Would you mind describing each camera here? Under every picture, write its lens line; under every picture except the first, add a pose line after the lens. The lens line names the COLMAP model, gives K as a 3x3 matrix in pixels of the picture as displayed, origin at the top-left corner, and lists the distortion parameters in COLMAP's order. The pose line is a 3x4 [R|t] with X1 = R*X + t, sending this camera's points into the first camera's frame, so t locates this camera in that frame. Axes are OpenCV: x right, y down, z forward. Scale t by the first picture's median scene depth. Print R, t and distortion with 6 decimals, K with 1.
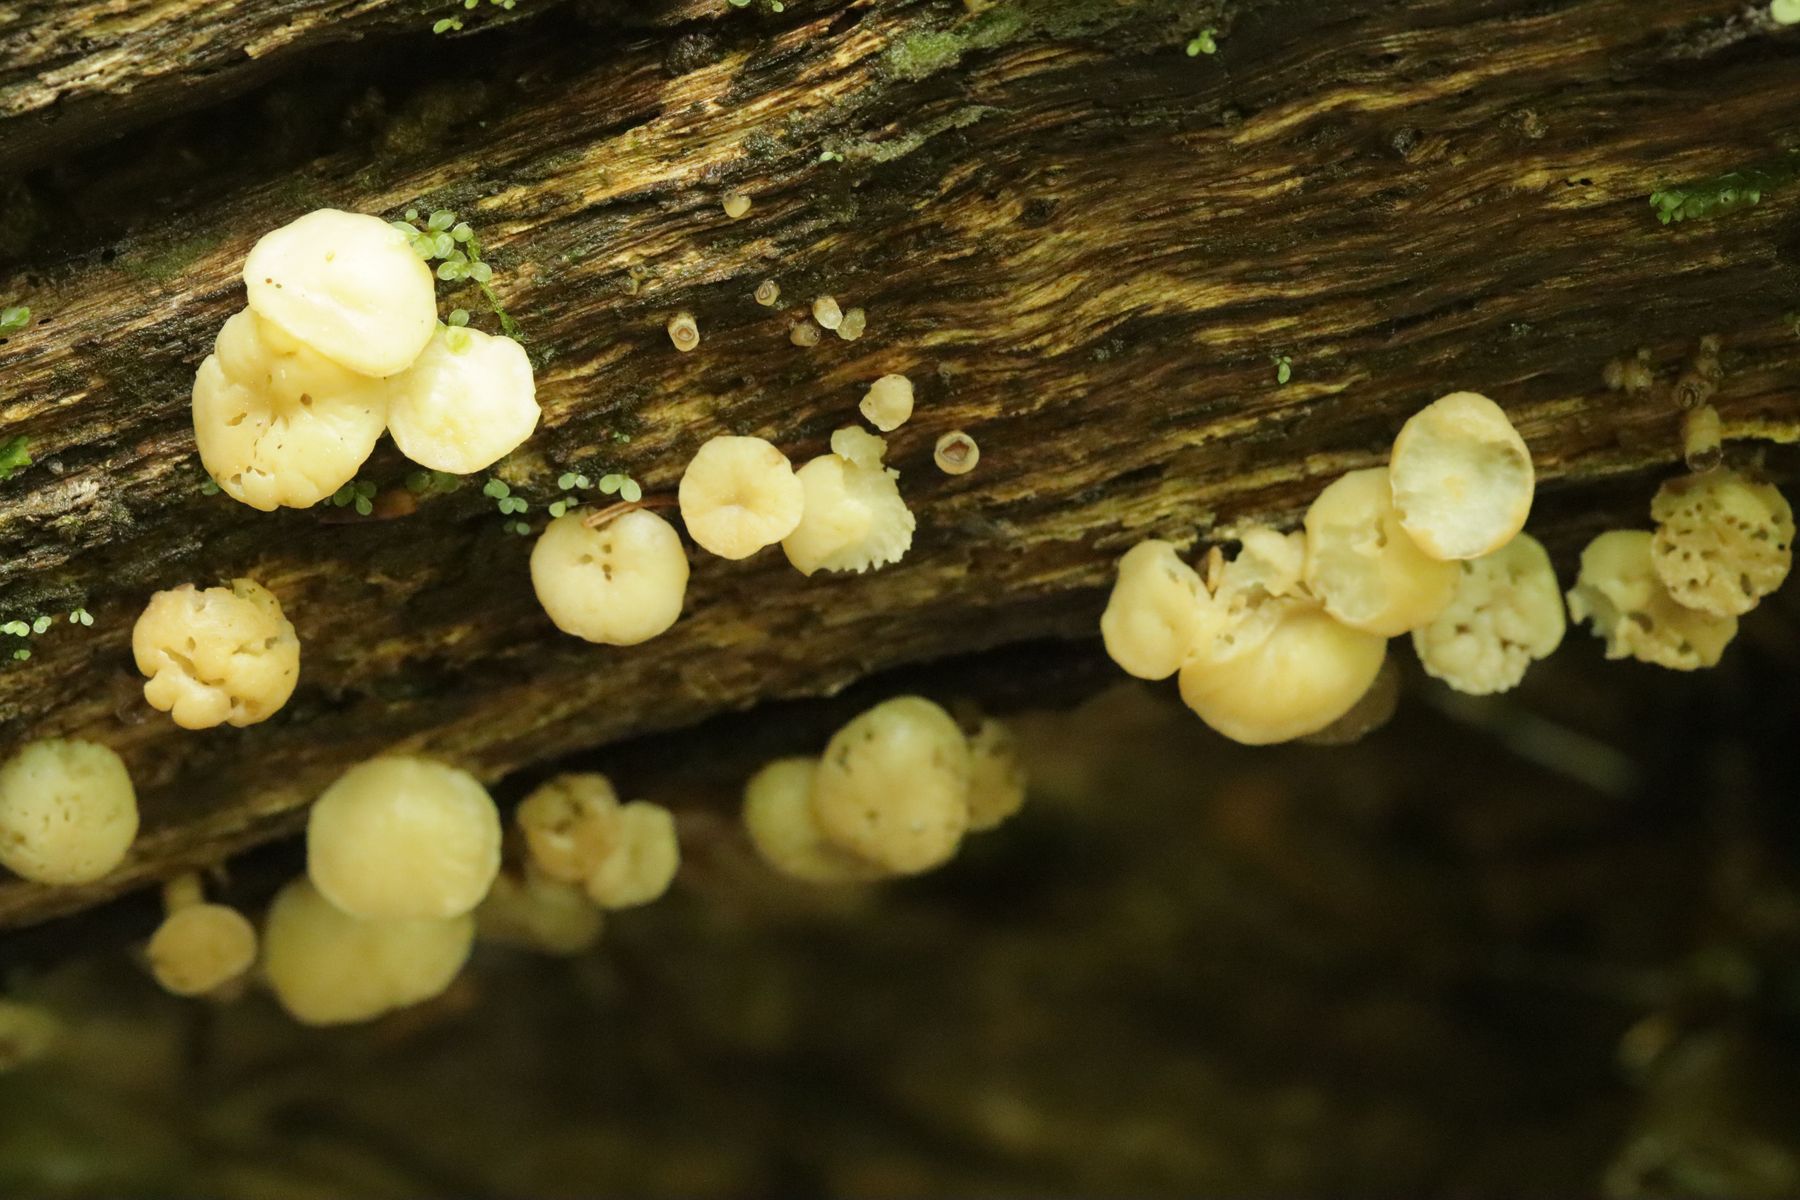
lens RADIAL K [[6325.9, 0, 900.0], [0, 6325.9, 600.0], [0, 0, 1]] dist [-0.040664, 0.669826]
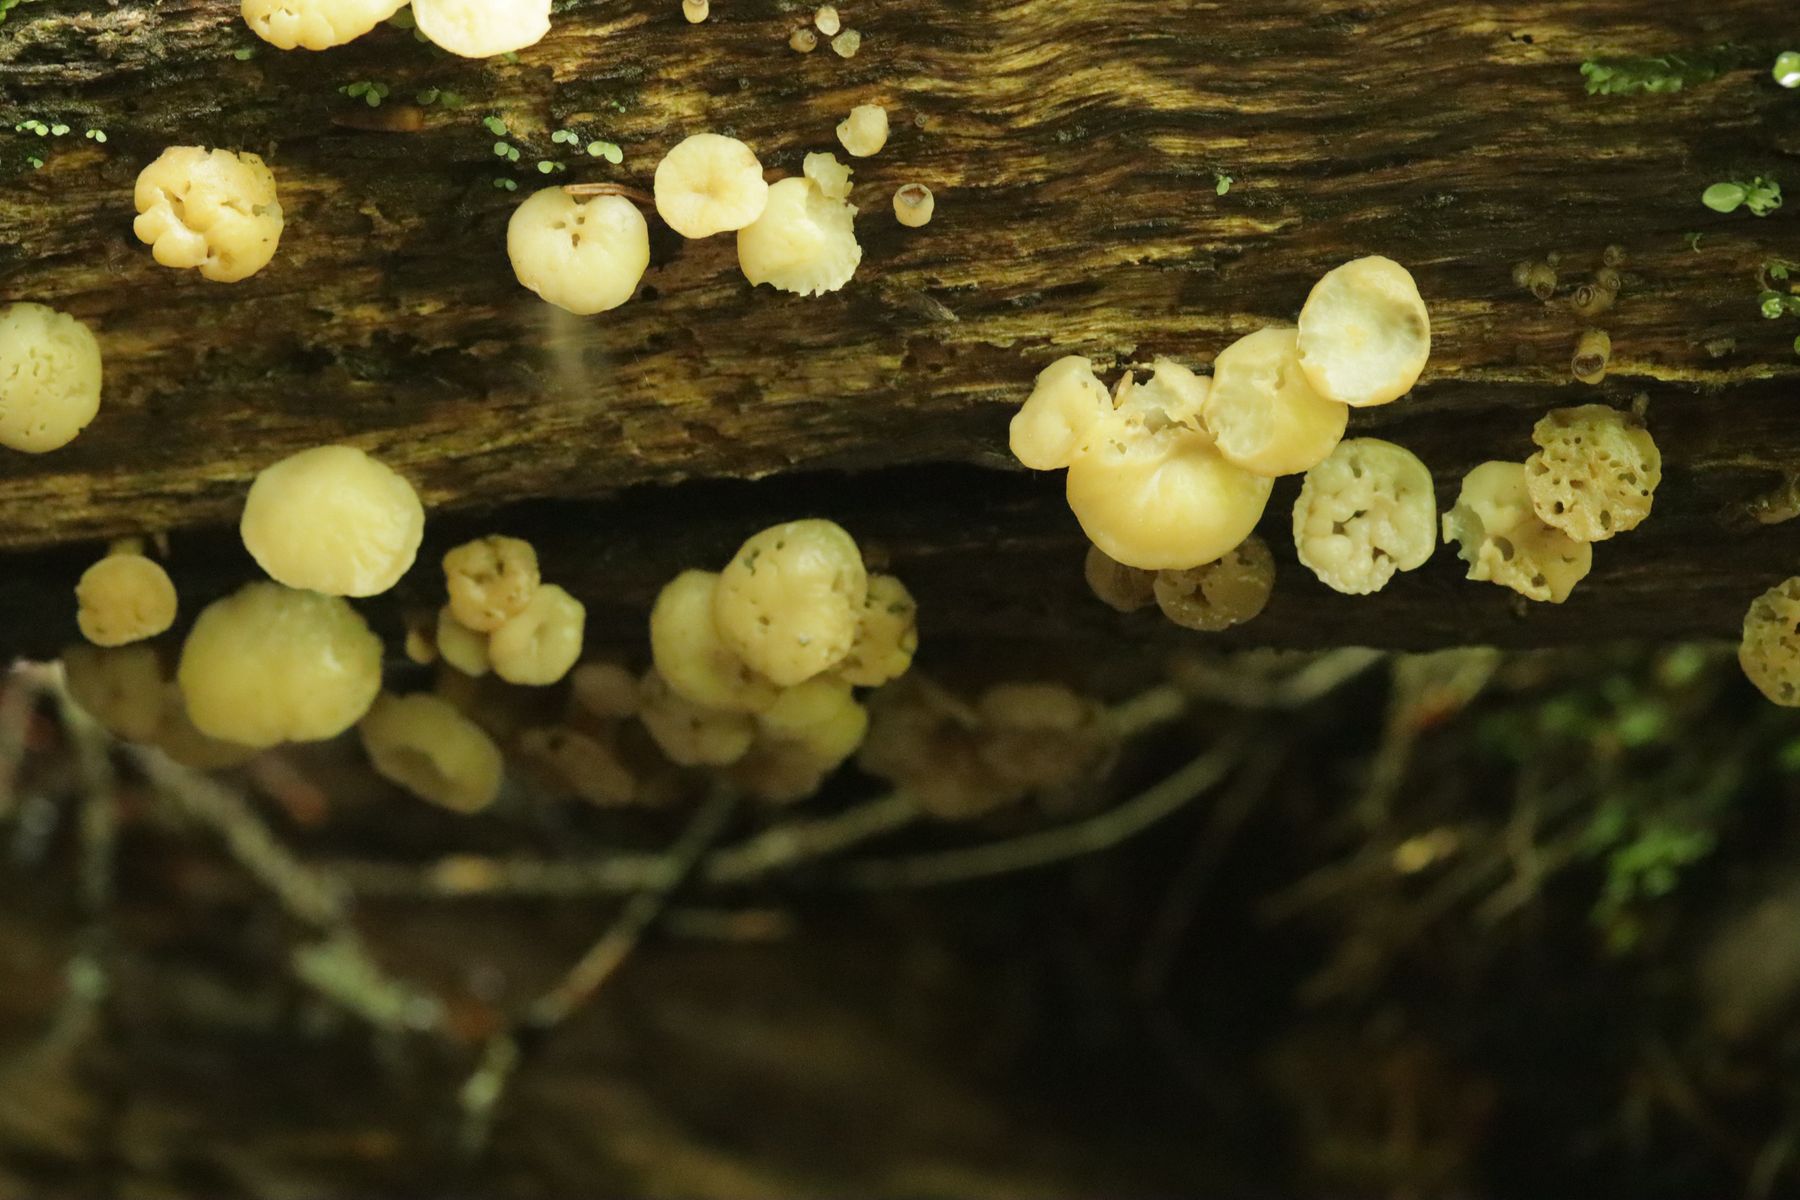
lens RADIAL K [[6325.9, 0, 900.0], [0, 6325.9, 600.0], [0, 0, 1]] dist [-0.040664, 0.669826]
pose [[0.969800, 0.229264, -0.083217, 0.114469], [-0.243362, 0.932251, -0.267736, 0.337044], [0.016197, 0.279902, 0.959892, -0.022427]]
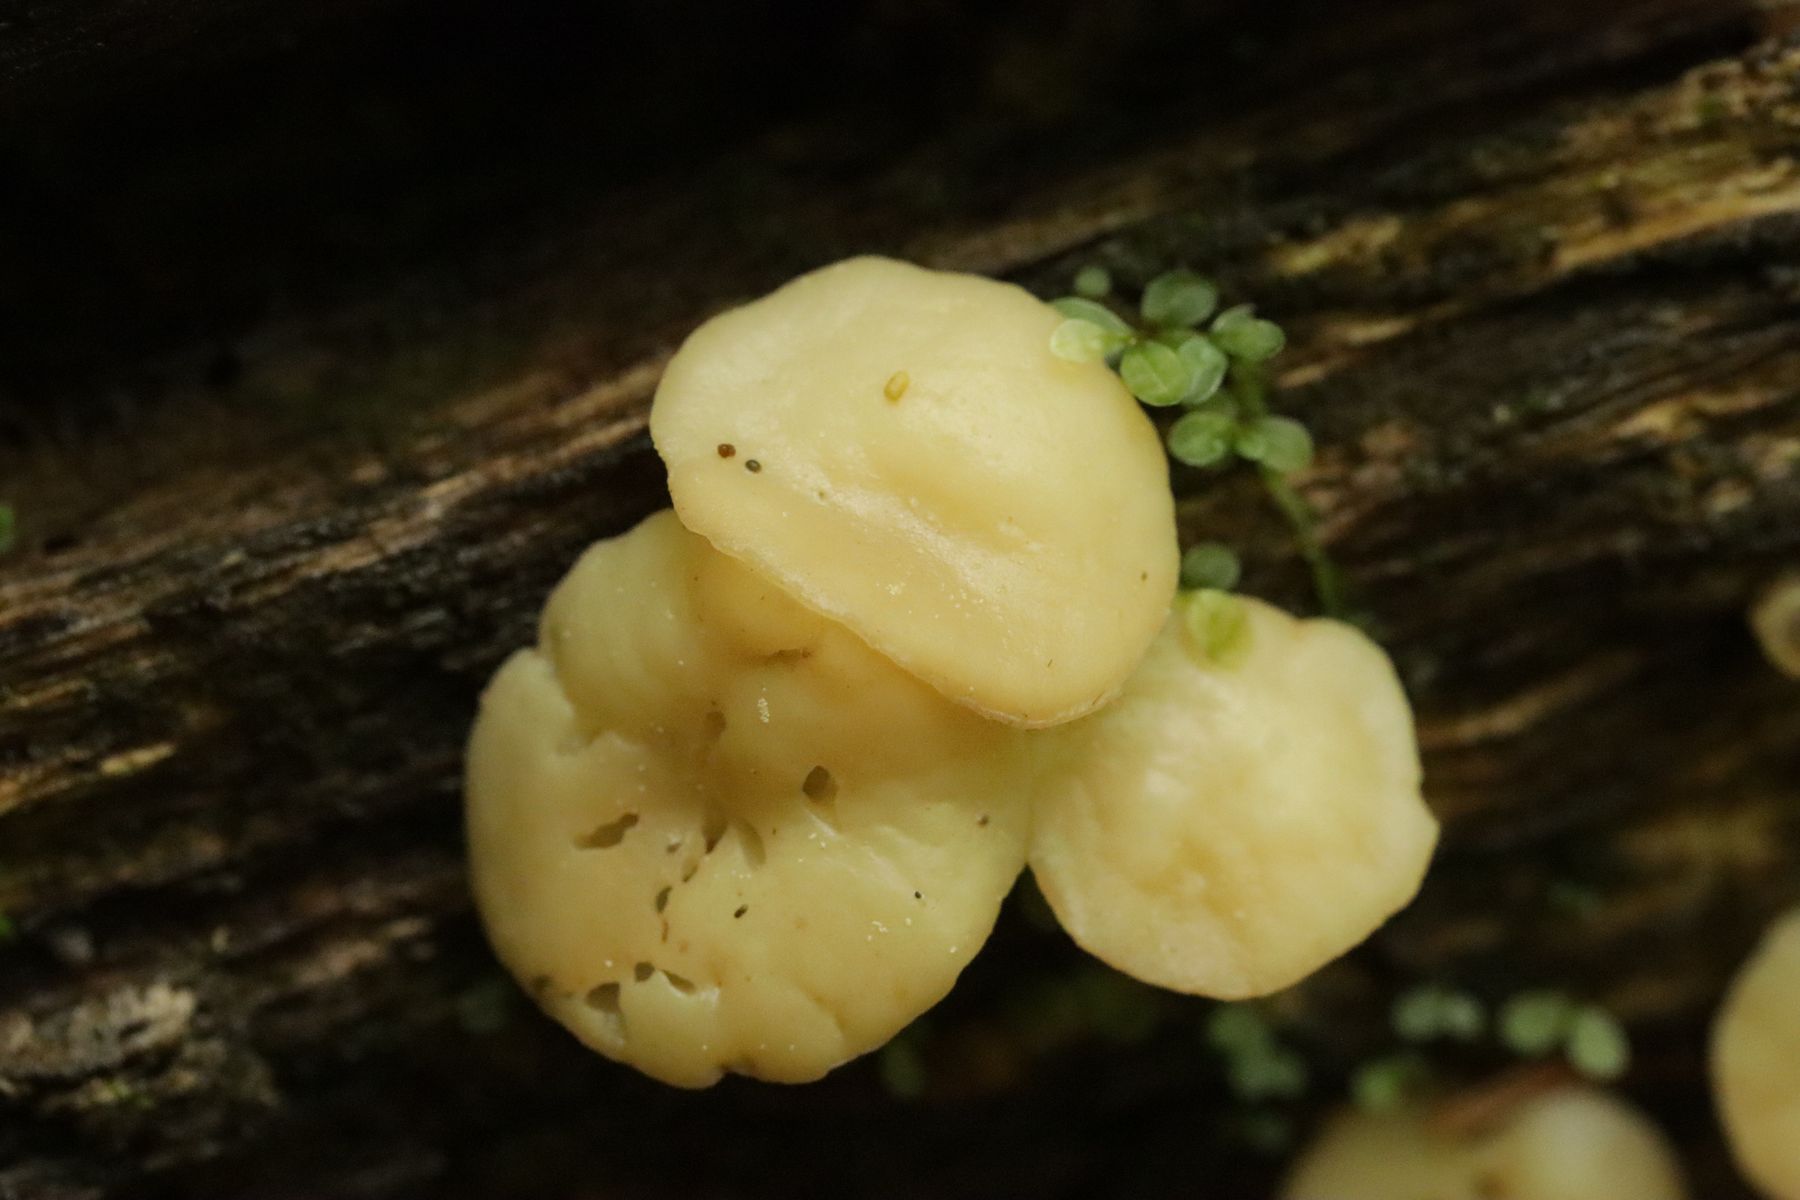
lens RADIAL K [[8915.5, 0, 900.0], [0, 8915.5, 600.0], [0, 0, 1]] dist [-0.080078, -5.365533]
pose [[0.995759, 0.029080, 0.087287, -0.131282], [-0.025472, 0.998786, -0.042165, -0.020428], [-0.088407, 0.039763, 0.995290, 0.484606]]
